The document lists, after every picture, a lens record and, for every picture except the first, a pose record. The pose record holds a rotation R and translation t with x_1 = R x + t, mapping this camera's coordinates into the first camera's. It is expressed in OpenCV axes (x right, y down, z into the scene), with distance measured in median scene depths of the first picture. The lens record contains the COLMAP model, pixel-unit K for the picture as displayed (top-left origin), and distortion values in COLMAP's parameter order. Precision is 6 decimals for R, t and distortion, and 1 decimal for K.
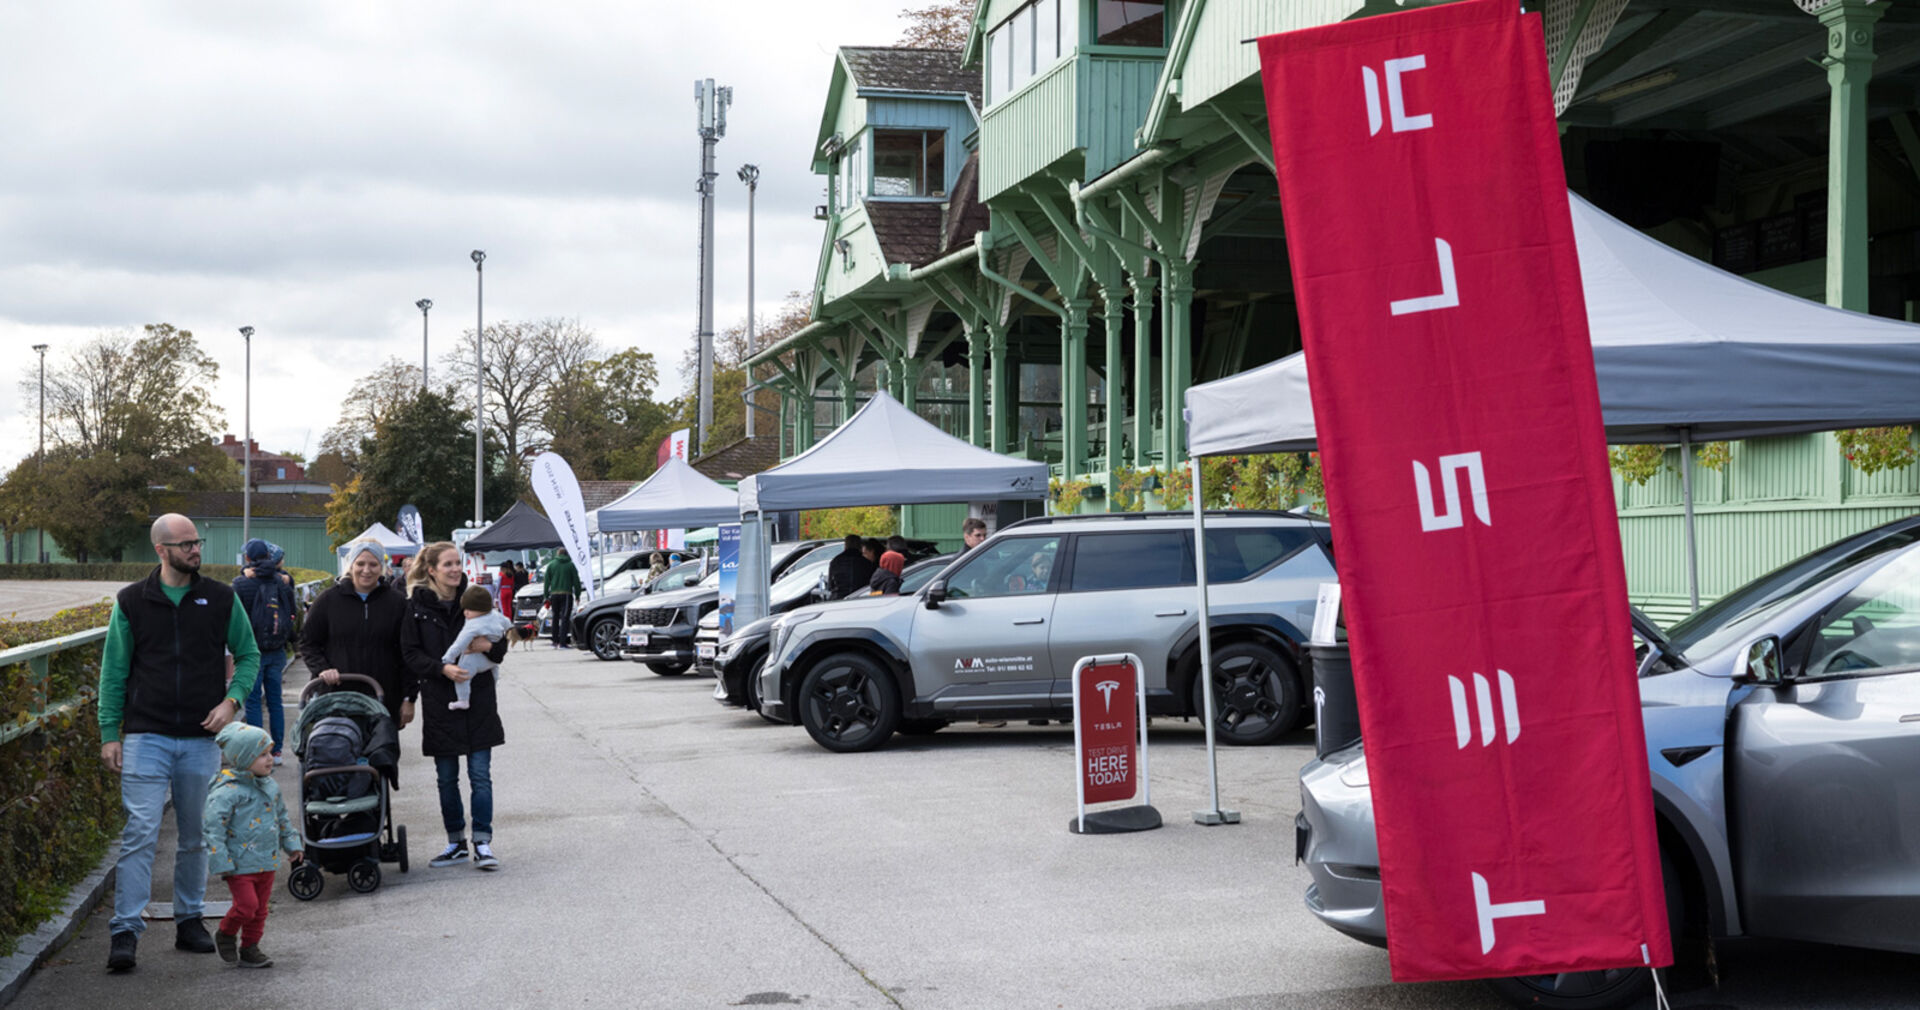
lens RADIAL K [[3721.5, 0, 960.0], [0, 3721.5, 505.0], [0, 0, 1]] dist [-0.028167, -0.295799]
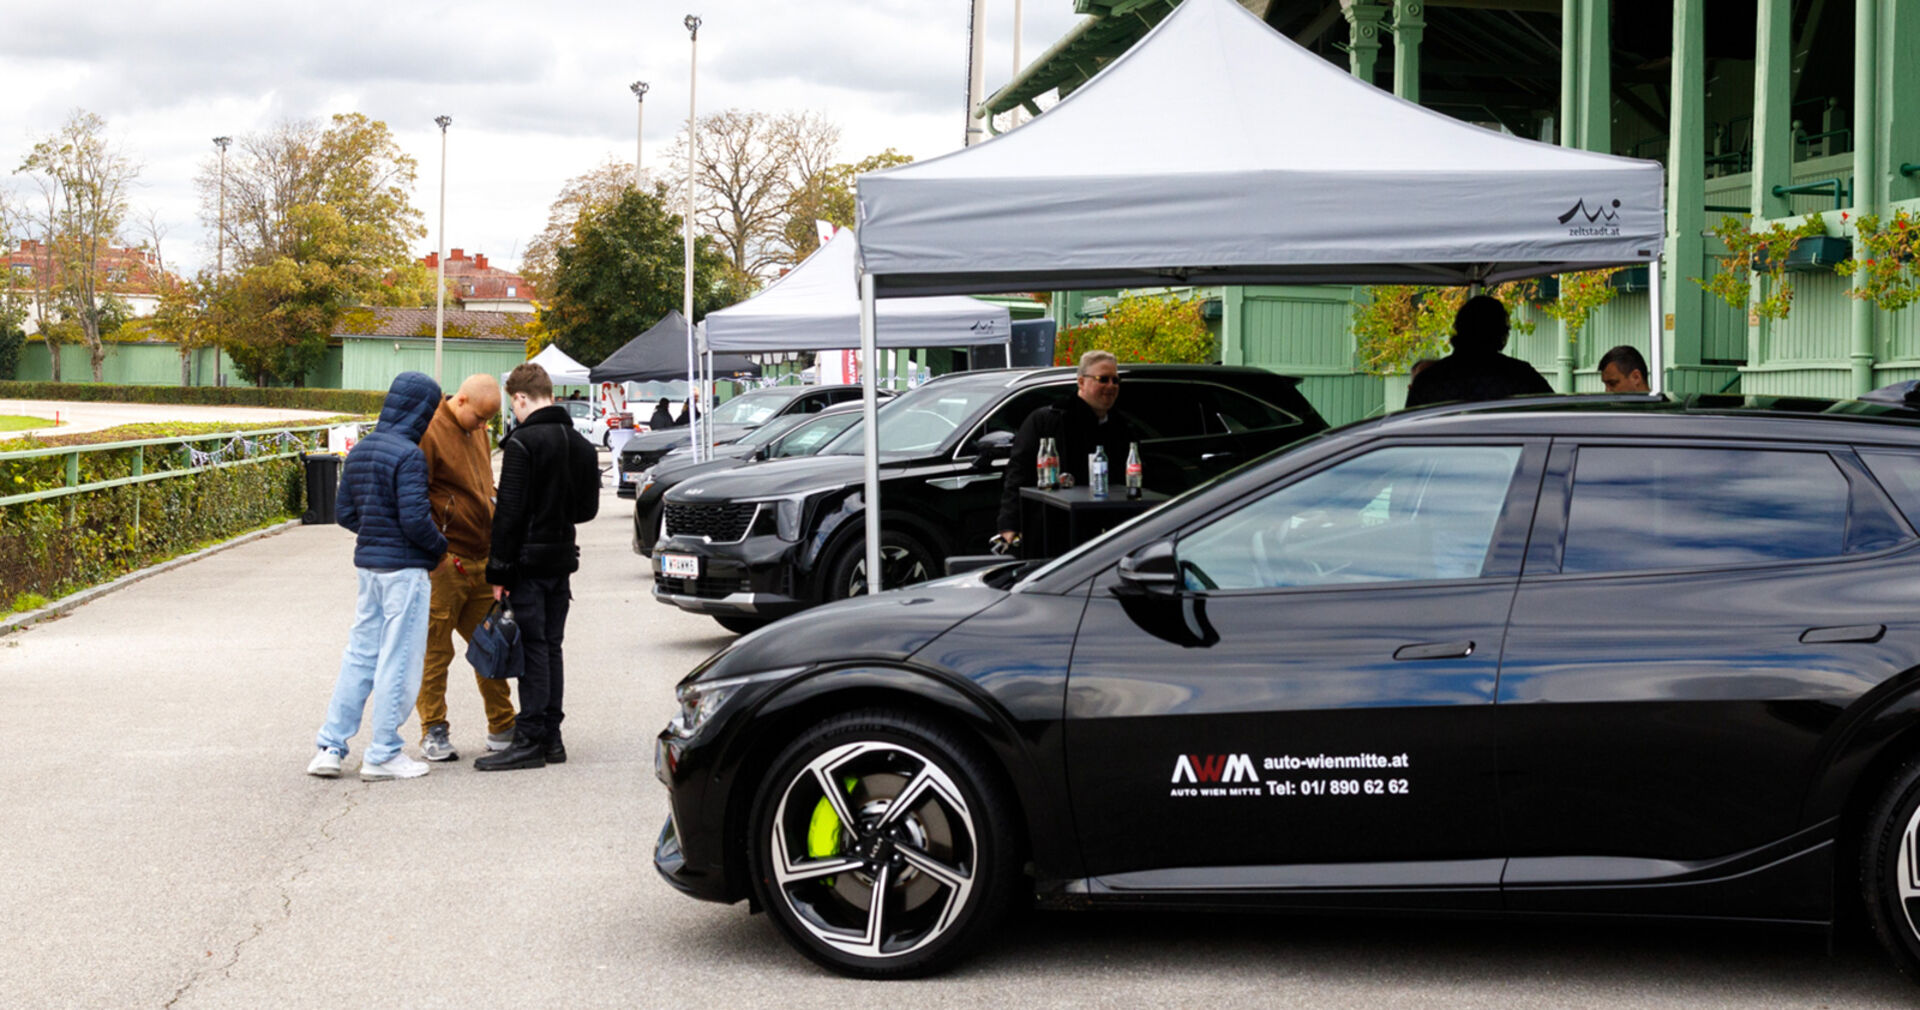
lens RADIAL K [[3721.5, 0, 960.0], [0, 3721.5, 505.0], [0, 0, 1]] dist [-0.028167, -0.295799]
pose [[0.996684, 0.023944, -0.077768, -0.003689], [-0.020581, 0.998830, 0.043764, 0.001779], [0.078725, -0.042018, 0.996010, 0.149476]]
